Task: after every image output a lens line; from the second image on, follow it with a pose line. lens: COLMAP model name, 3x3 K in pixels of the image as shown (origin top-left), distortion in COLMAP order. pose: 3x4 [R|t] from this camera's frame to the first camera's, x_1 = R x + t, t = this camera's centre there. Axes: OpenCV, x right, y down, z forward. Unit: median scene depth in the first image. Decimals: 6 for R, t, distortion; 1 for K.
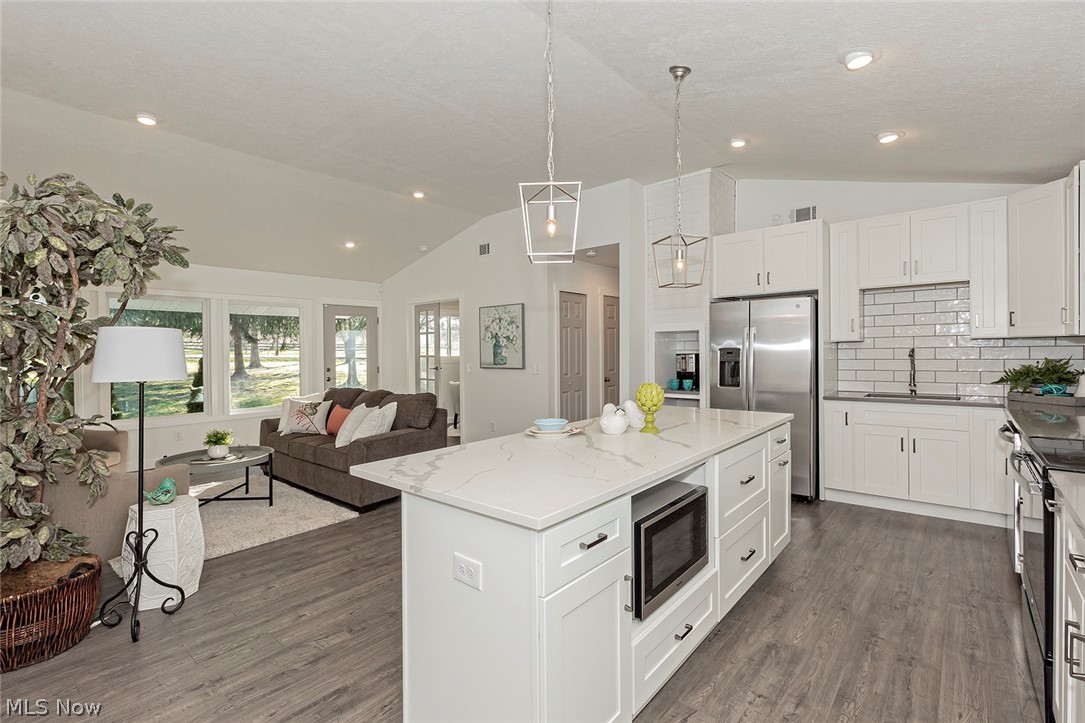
lens RADIAL K [[487.6, 0, 544.0], [0, 487.6, 352.5], [0, 0, 1]] dist [0.004938, 0.000322]
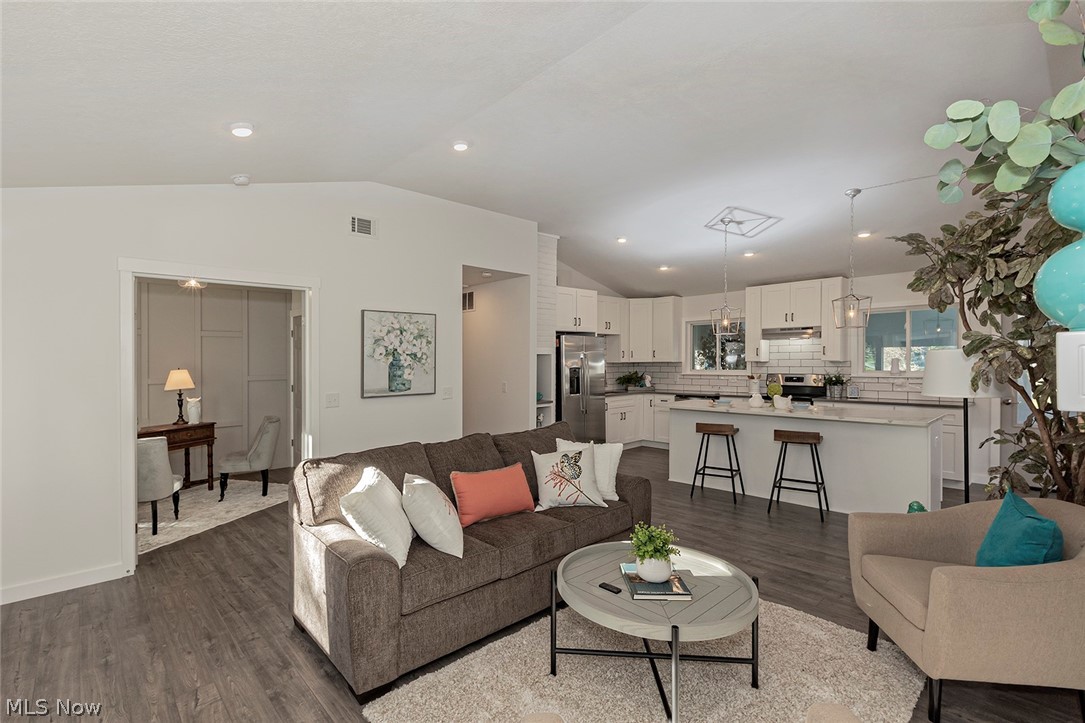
lens RADIAL K [[487.6, 0, 518.9], [0, 487.6, 360.7], [0, 0, 1]] dist [0.004938, 0.000322]
pose [[0.136741, 0.000418, 0.990607, -0.820905], [0.009113, 0.999957, -0.001679, -0.018770], [-0.990565, 0.009257, 0.136732, 0.727655]]
